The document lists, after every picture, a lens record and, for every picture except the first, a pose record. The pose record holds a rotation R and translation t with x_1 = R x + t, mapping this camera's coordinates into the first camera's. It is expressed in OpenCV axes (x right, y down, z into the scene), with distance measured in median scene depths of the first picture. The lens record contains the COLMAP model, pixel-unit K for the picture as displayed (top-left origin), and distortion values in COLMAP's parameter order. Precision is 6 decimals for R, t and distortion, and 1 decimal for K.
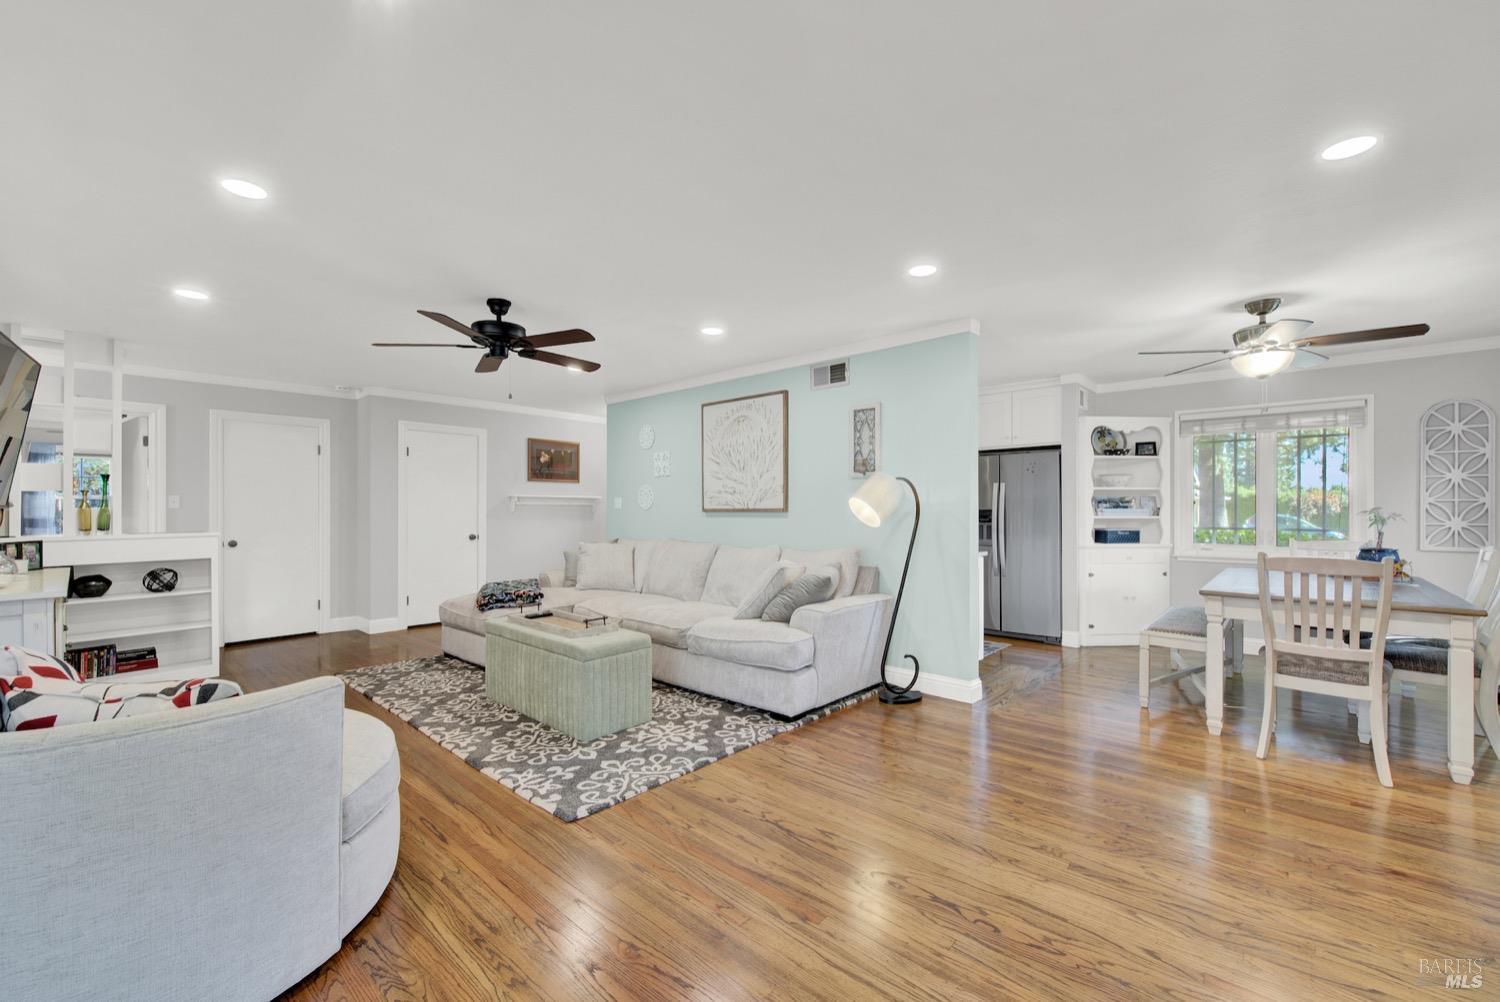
lens RADIAL K [[595.8, 0, 742.7], [0, 595.8, 502.3], [0, 0, 1]] dist [0.002882, -0.003878]
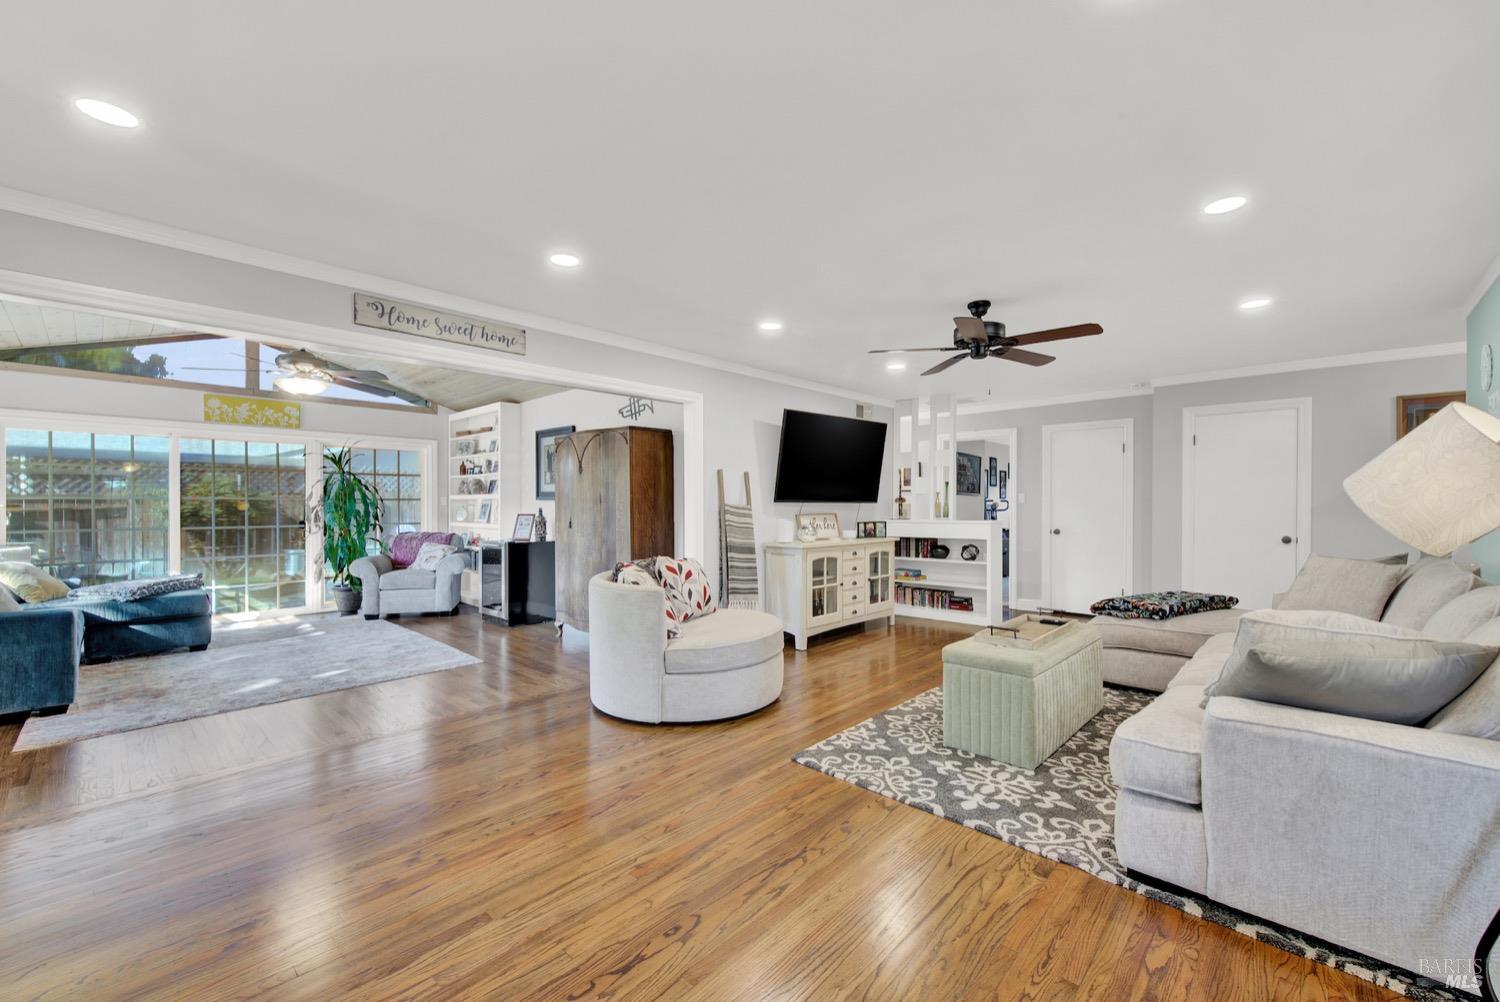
lens RADIAL K [[612.9, 0, 788.2], [0, 612.9, 510.0], [0, 0, 1]] dist [0.000182, -0.000203]
pose [[0.021871, 0.014466, -0.999656, 0.751179], [0.012442, 0.999814, 0.014741, -0.001593], [0.999683, -0.012760, 0.021687, 0.744876]]
